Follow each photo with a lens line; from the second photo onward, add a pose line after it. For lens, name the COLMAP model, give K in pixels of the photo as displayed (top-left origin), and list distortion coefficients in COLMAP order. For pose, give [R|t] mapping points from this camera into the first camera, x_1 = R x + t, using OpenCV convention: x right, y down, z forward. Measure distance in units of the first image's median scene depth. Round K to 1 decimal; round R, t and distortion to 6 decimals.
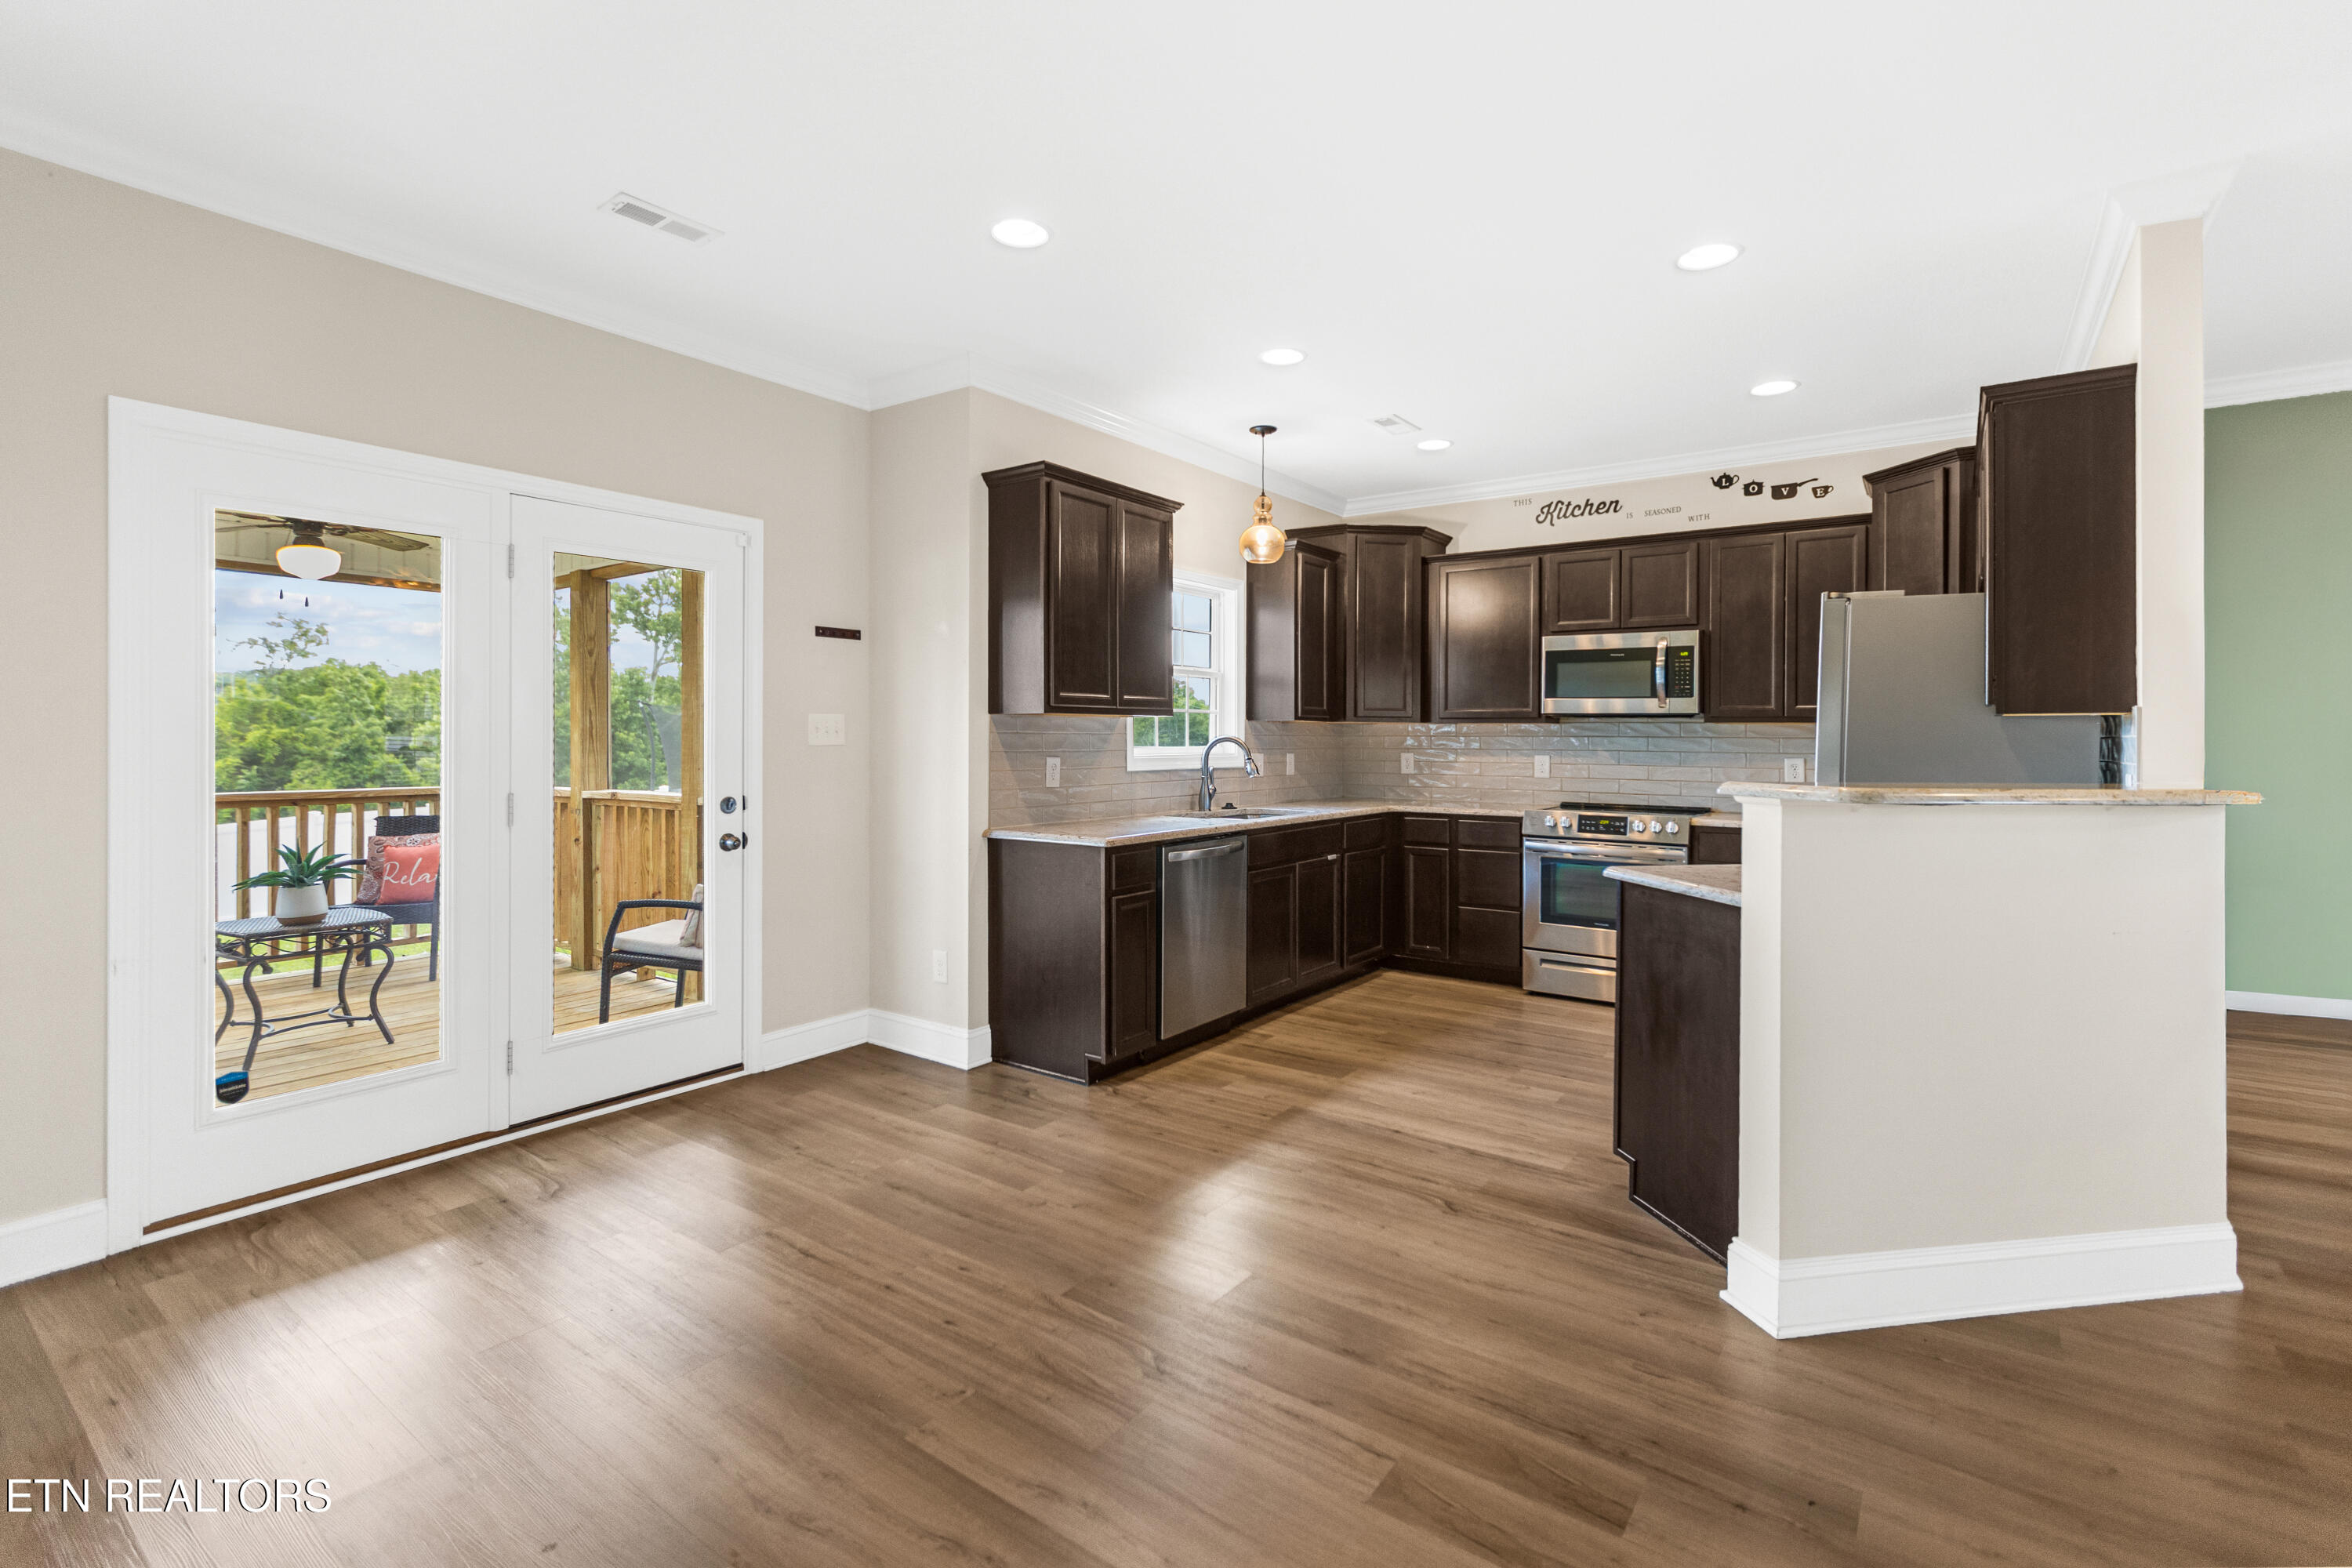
lens RADIAL K [[1068.9, 0, 1171.5], [0, 1068.9, 731.3], [0, 0, 1]] dist [-0.001549, 0.000034]
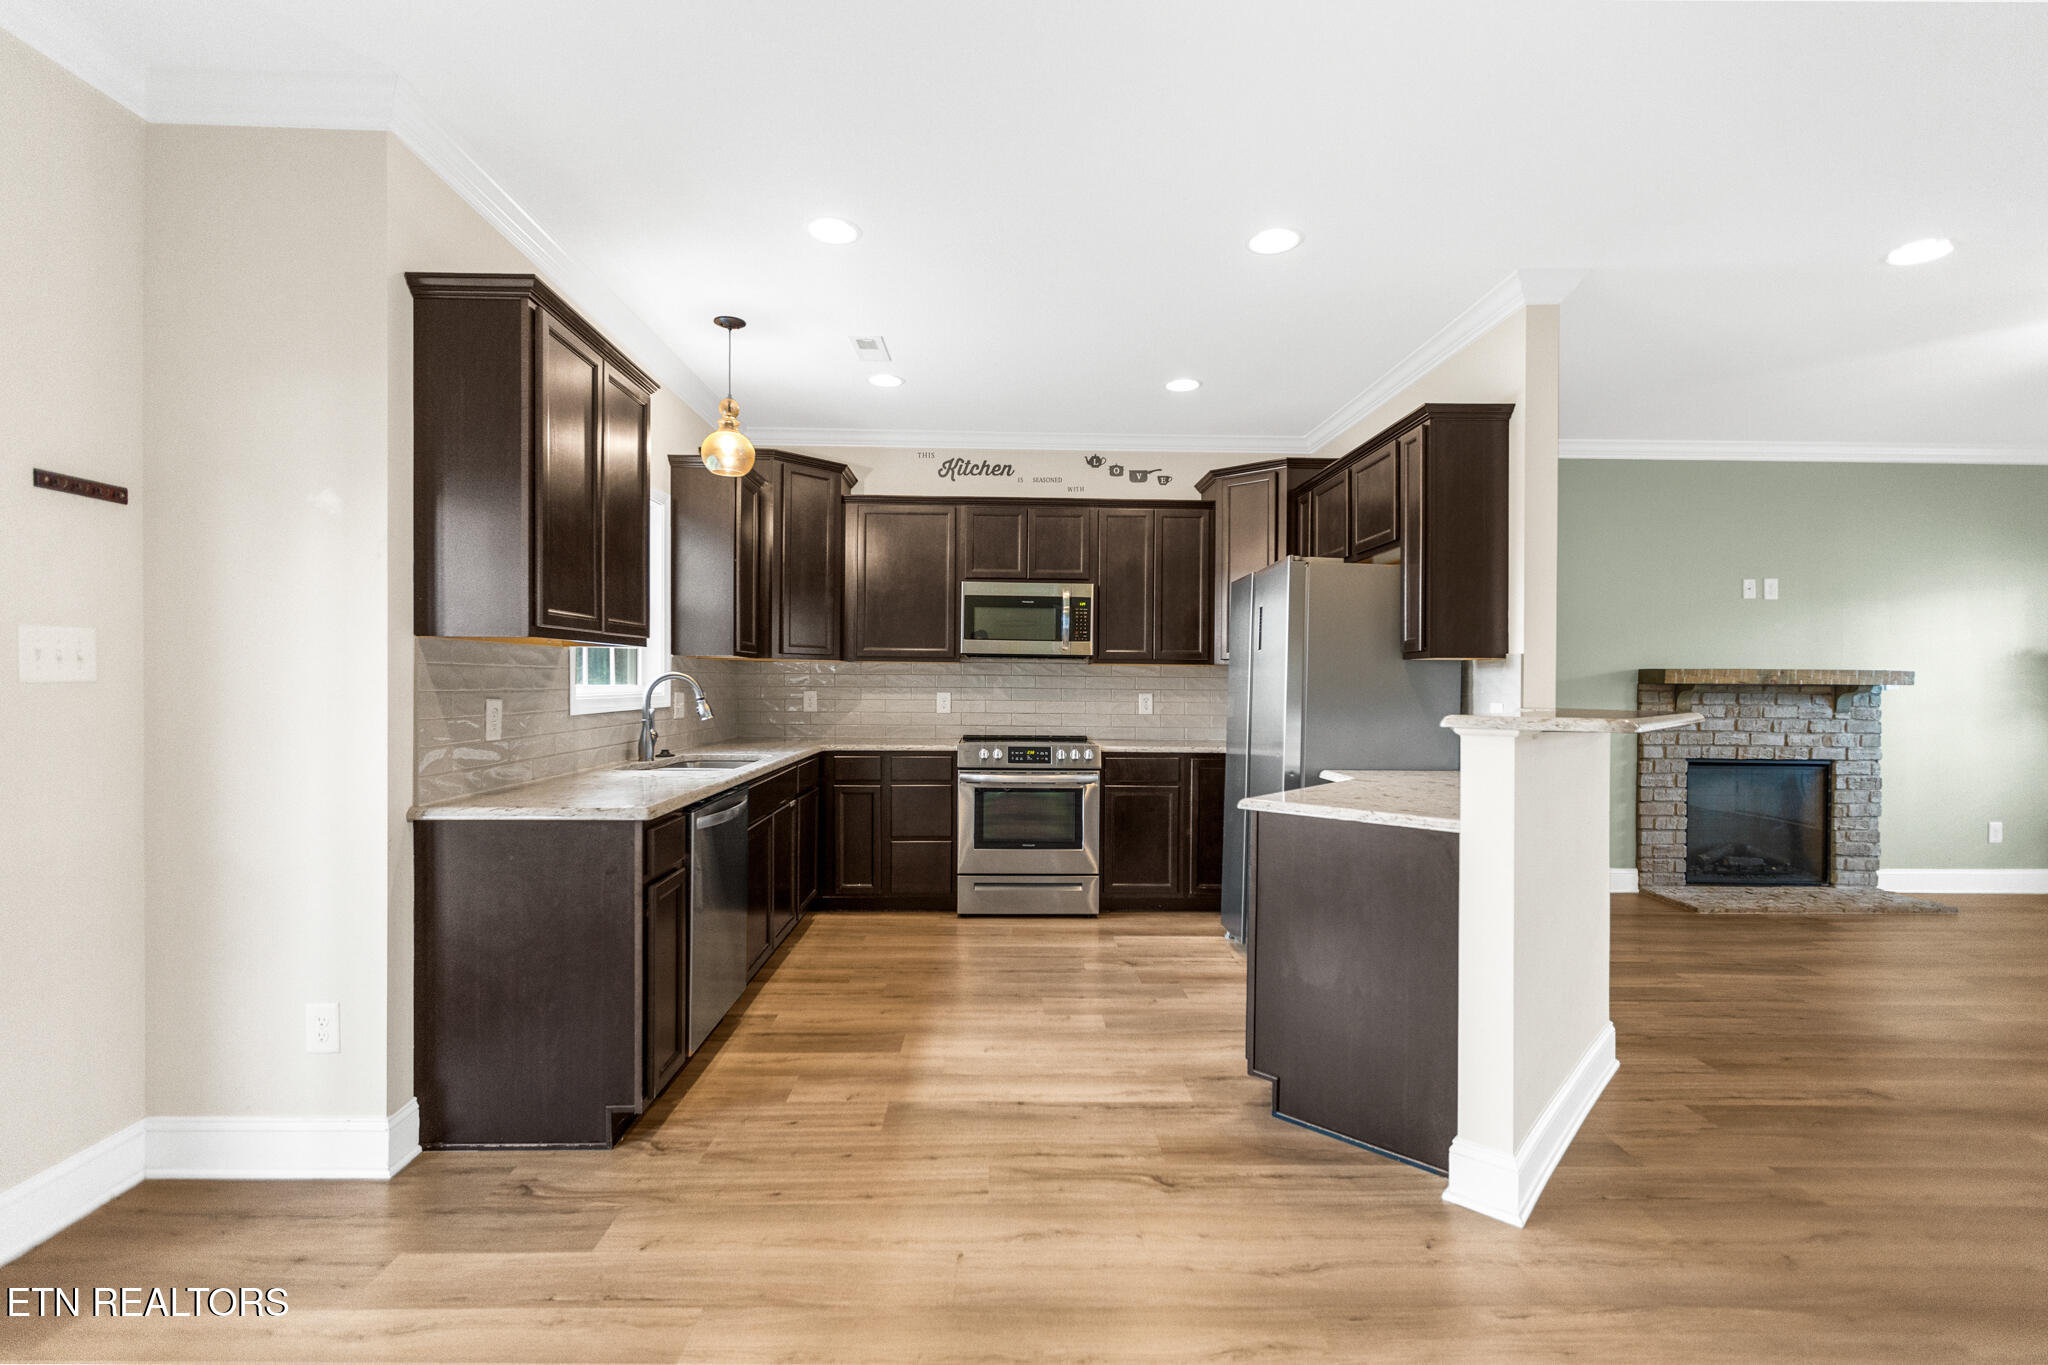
lens RADIAL K [[911.4, 0, 1011.9], [0, 911.4, 680.0], [0, 0, 1]] dist [0.001923, -0.000323]
pose [[0.793005, 0.001840, 0.609212, -0.214534], [-0.007339, 0.999952, 0.006533, 0.004799], [-0.609171, -0.009652, 0.792980, 0.304783]]
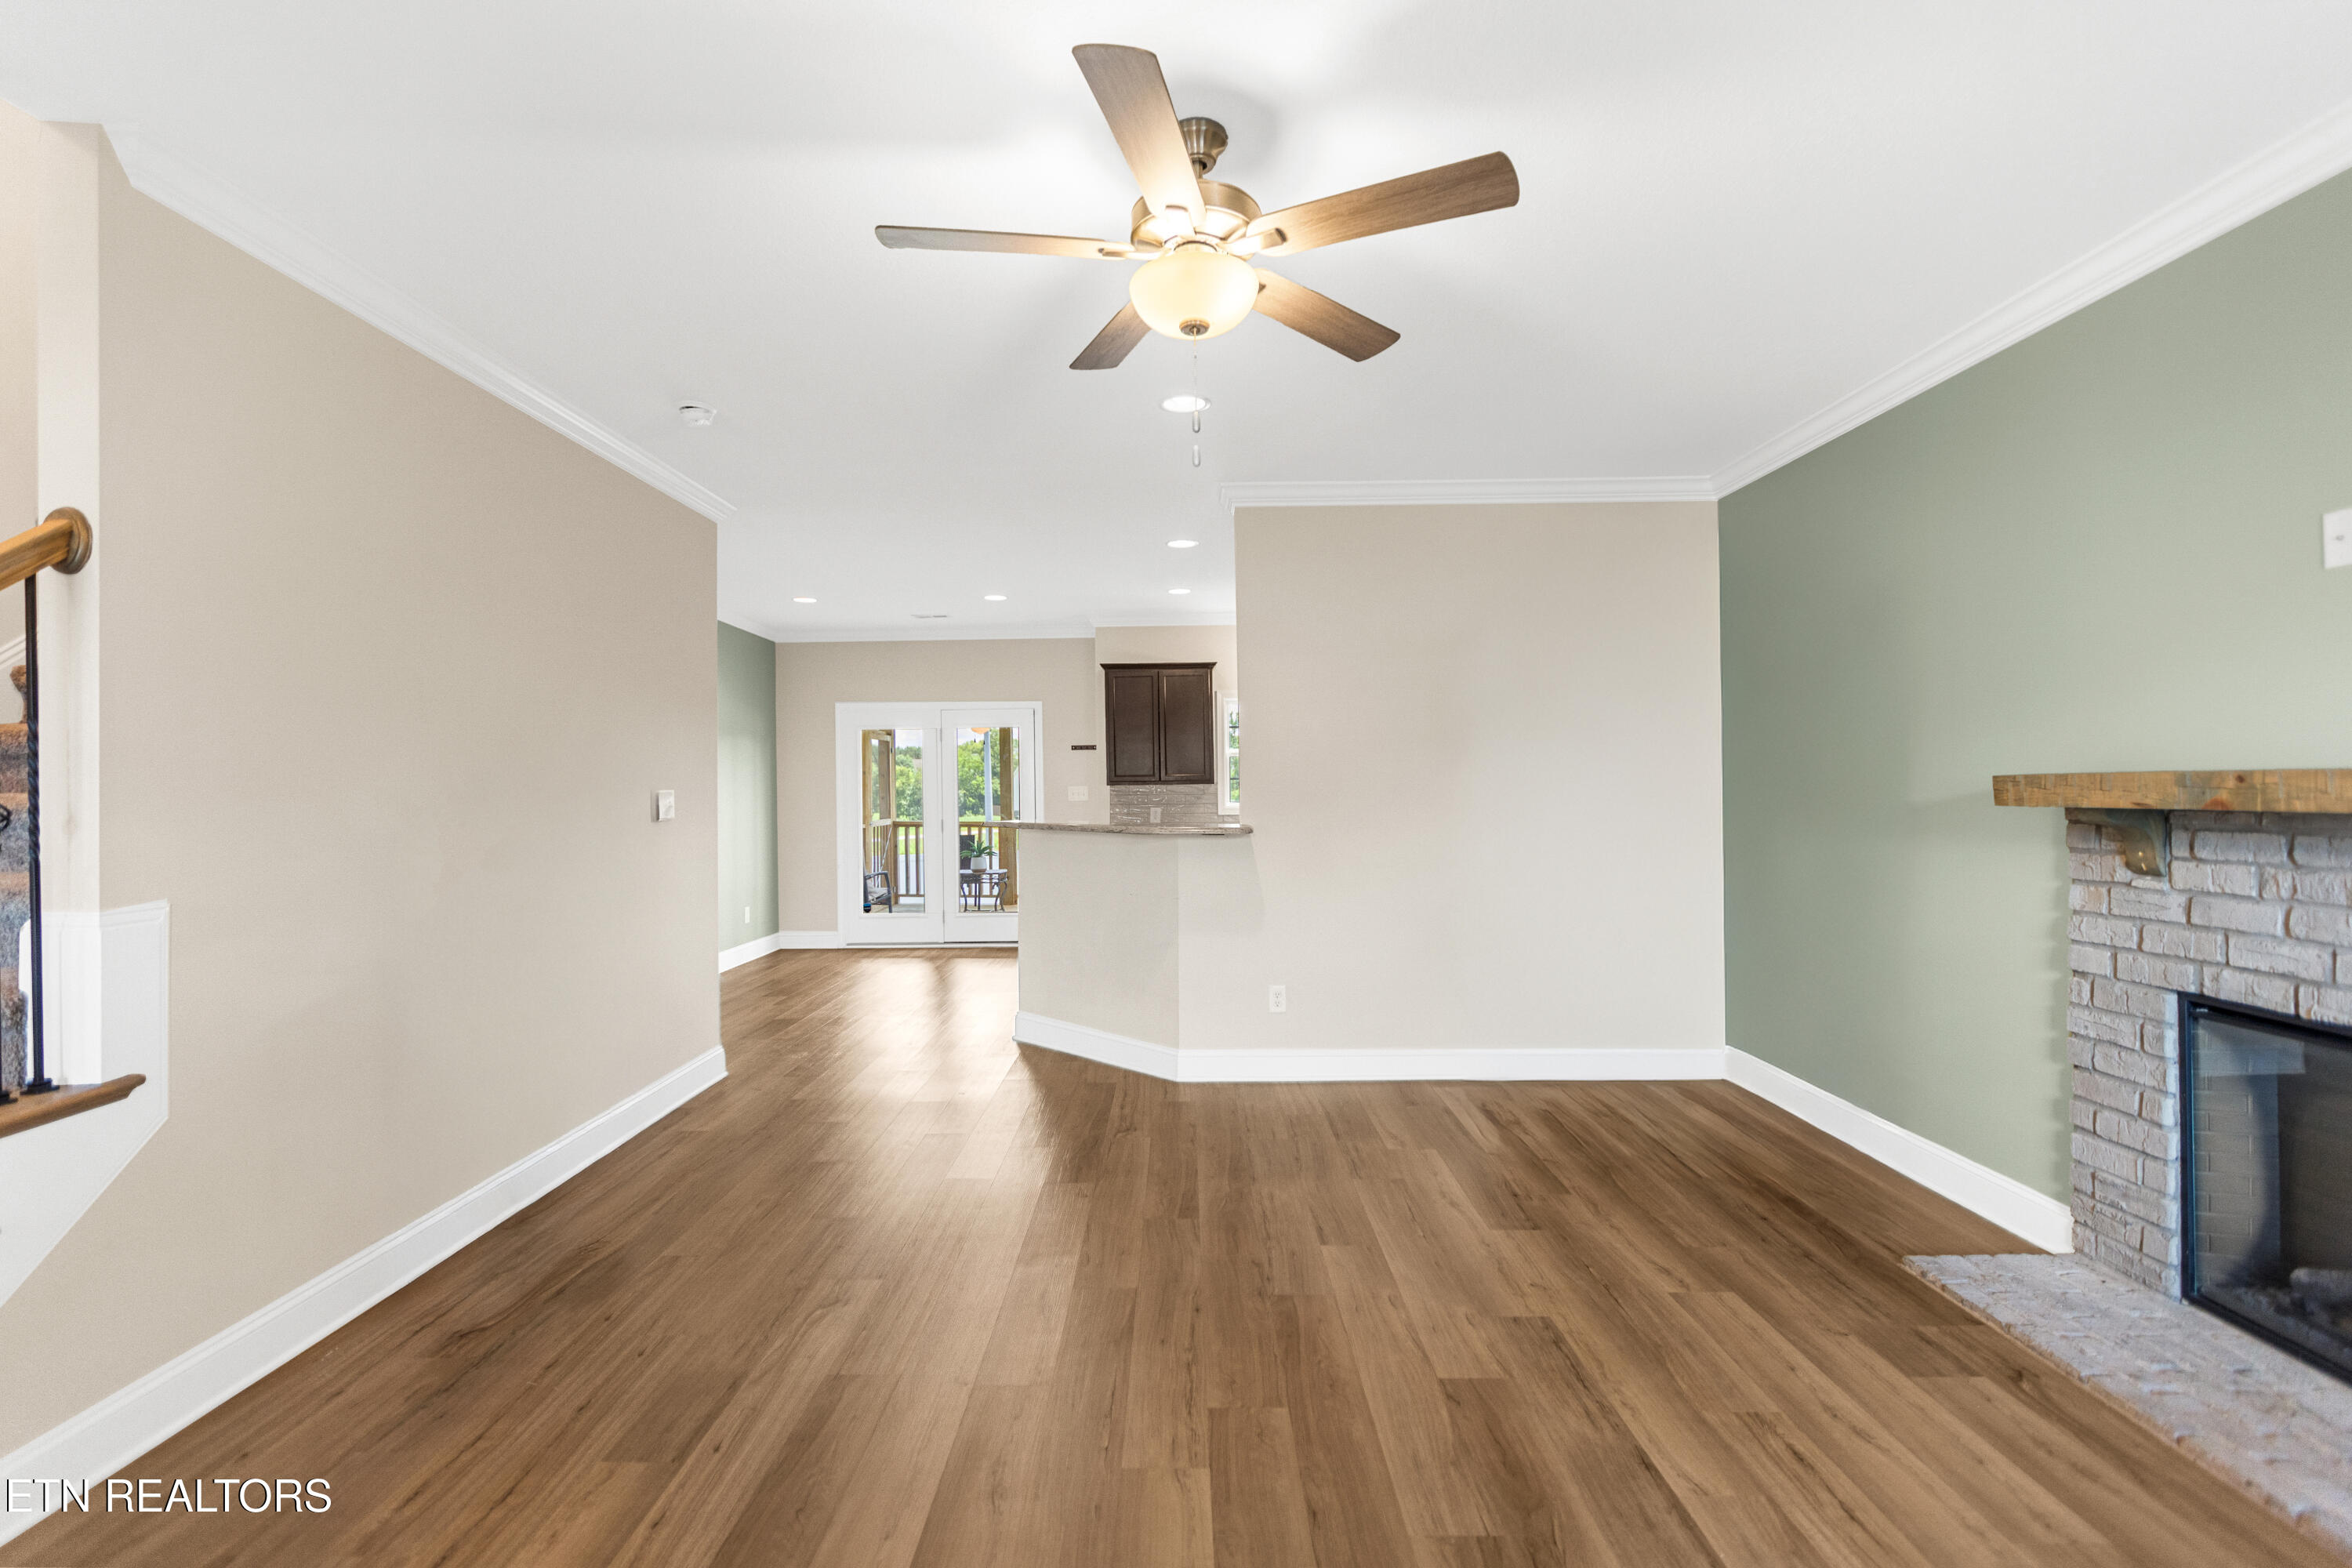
lens RADIAL K [[1046.7, 0, 1162.1], [0, 1046.7, 781.1], [0, 0, 1]] dist [0.001923, -0.000323]
pose [[0.582708, -0.015437, -0.812535, 1.463202], [0.016397, 0.999839, -0.007236, -0.008601], [0.812516, -0.009107, 0.582868, -0.079272]]
